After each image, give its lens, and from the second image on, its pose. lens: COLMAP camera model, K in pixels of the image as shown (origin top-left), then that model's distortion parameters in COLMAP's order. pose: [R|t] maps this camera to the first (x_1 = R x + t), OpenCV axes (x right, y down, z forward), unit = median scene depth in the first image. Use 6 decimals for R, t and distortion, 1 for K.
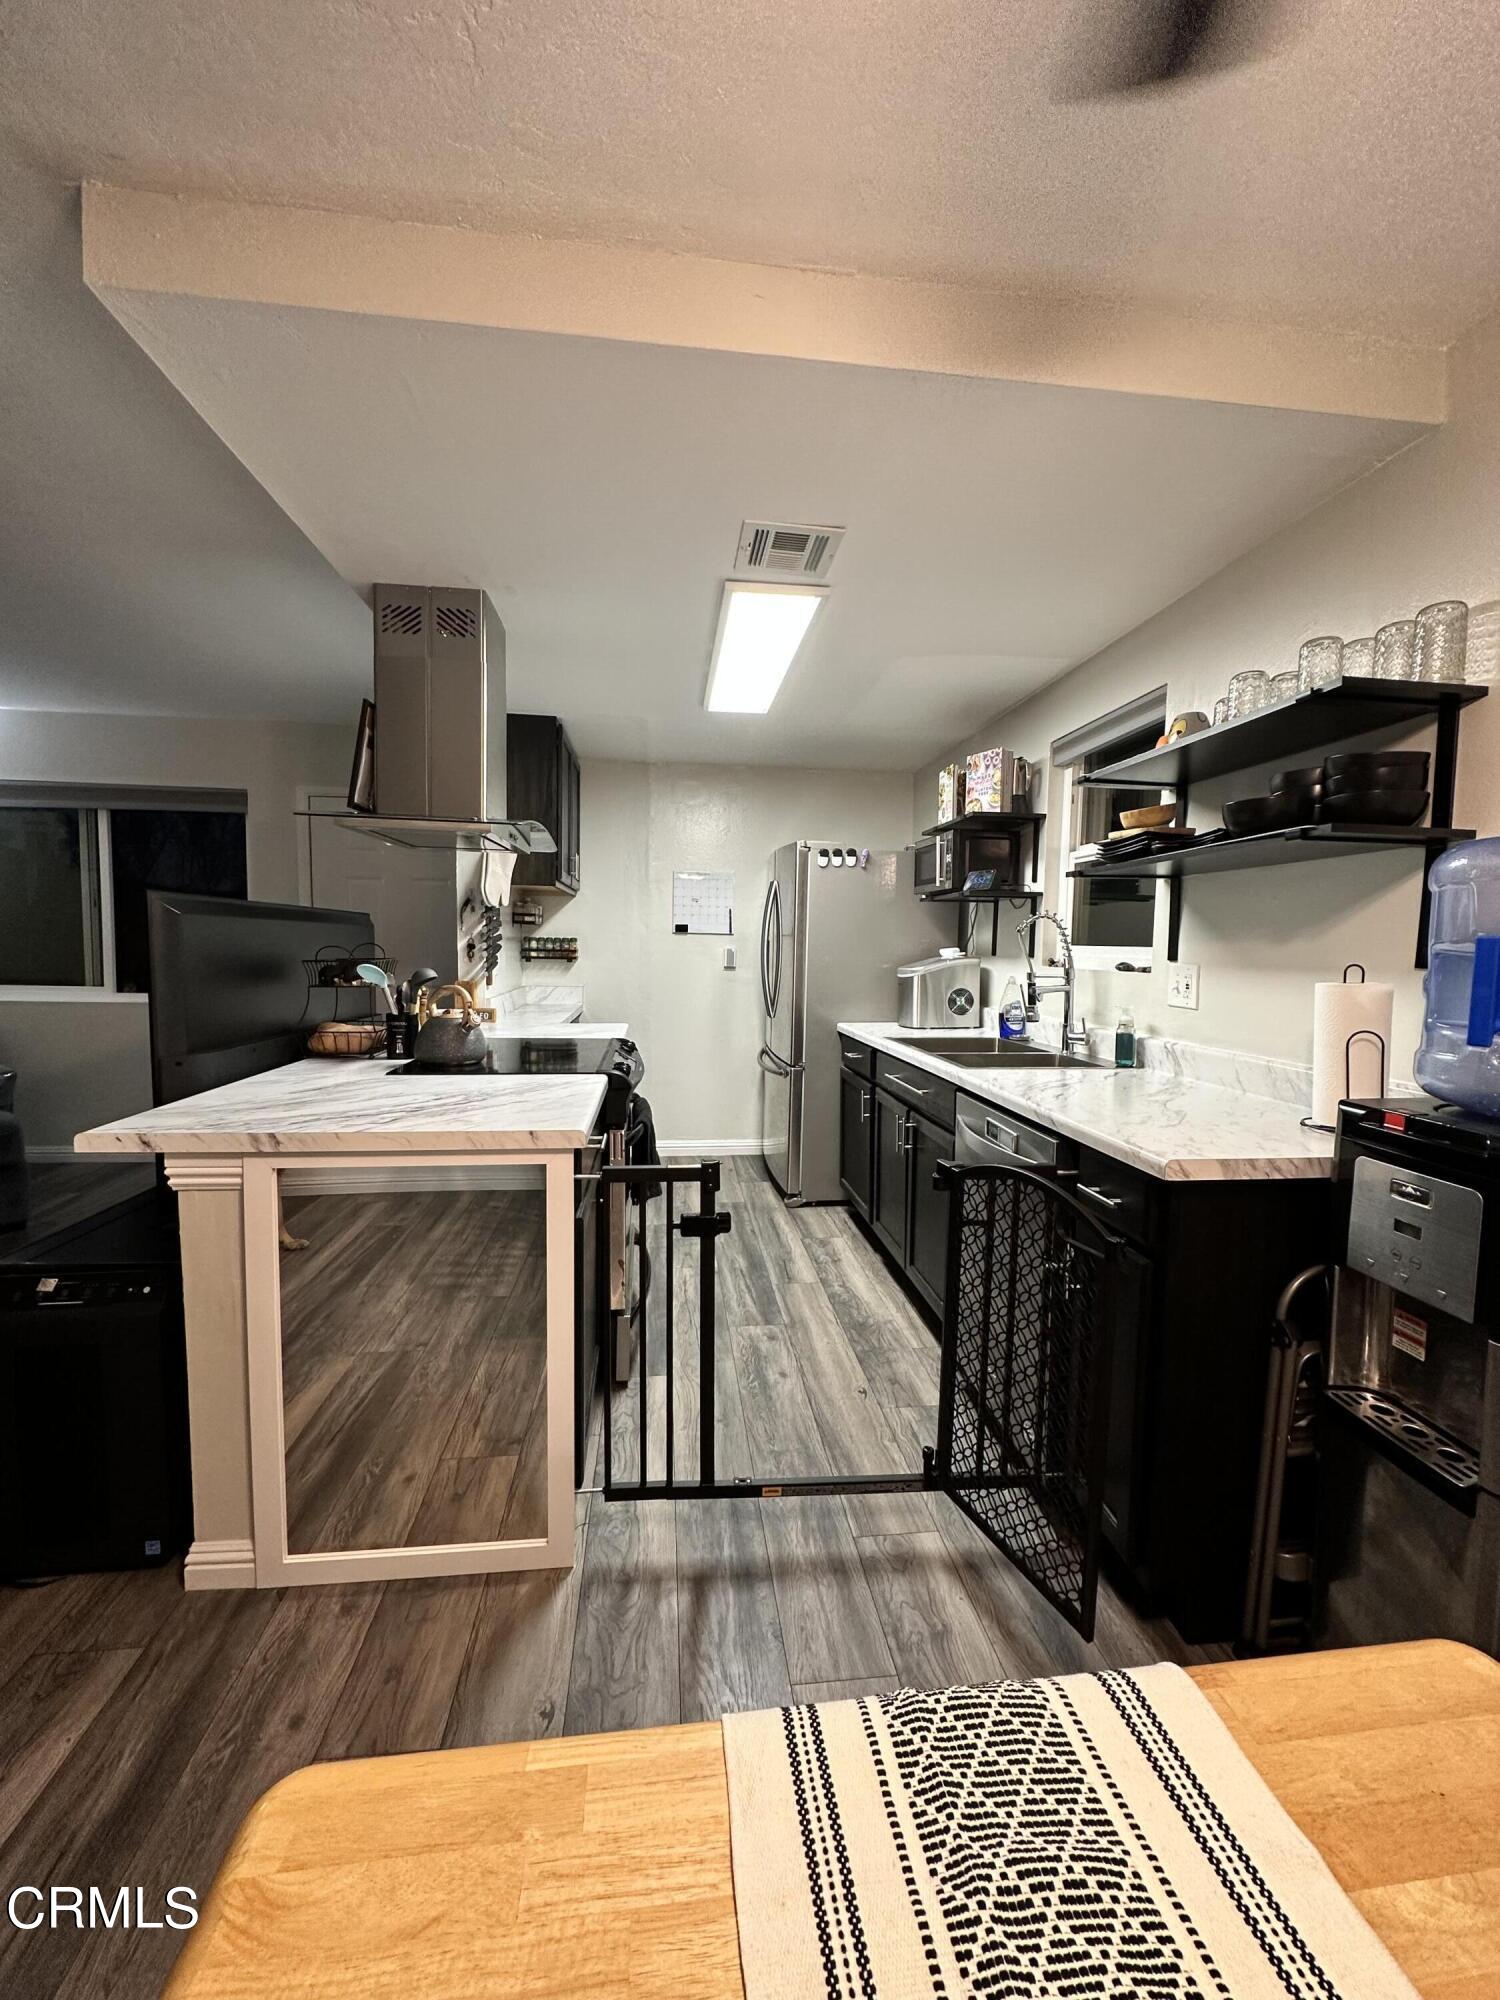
lens RADIAL K [[794.6, 0, 749.1], [0, 794.6, 1000.1], [0, 0, 1]] dist [-0.003057, 0.000858]
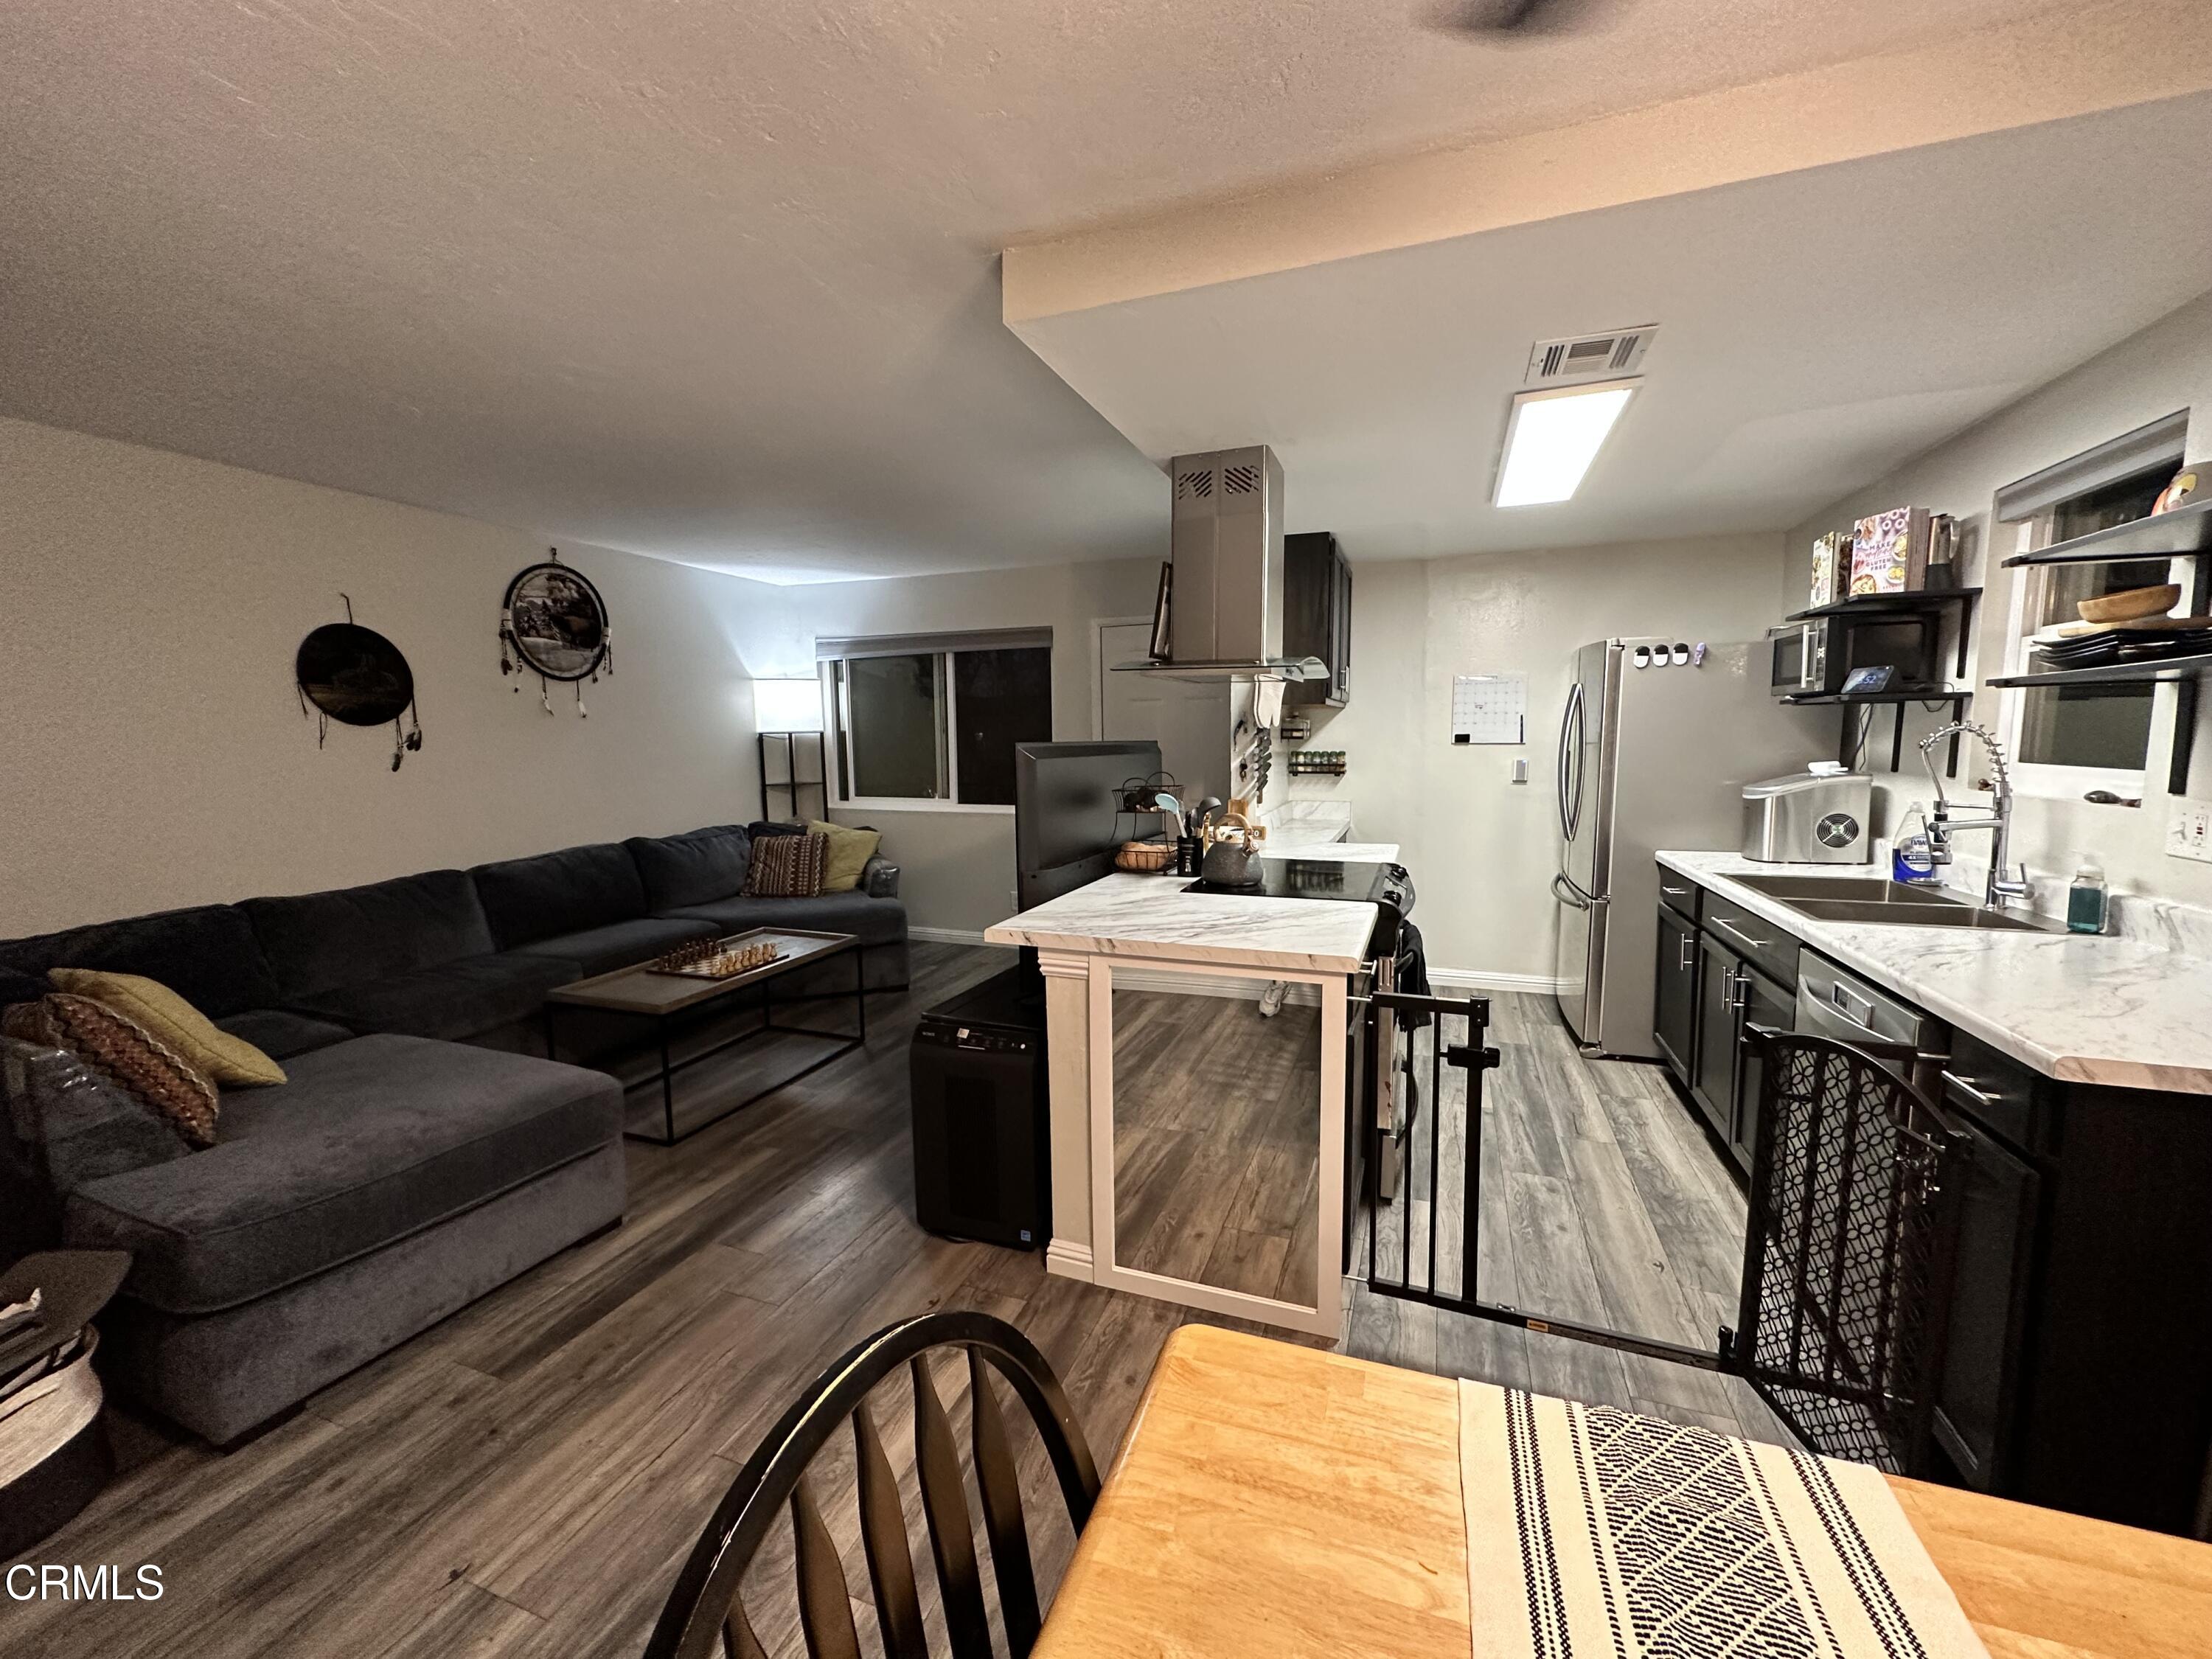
lens RADIAL K [[878.9, 0, 1103.7], [0, 878.9, 831.3], [0, 0, 1]] dist [-0.003057, 0.000858]
pose [[0.889234, 0.024018, -0.456821, 0.020441], [-0.007146, 0.999228, 0.038624, -0.033968], [0.457397, -0.031081, 0.888720, -0.147101]]
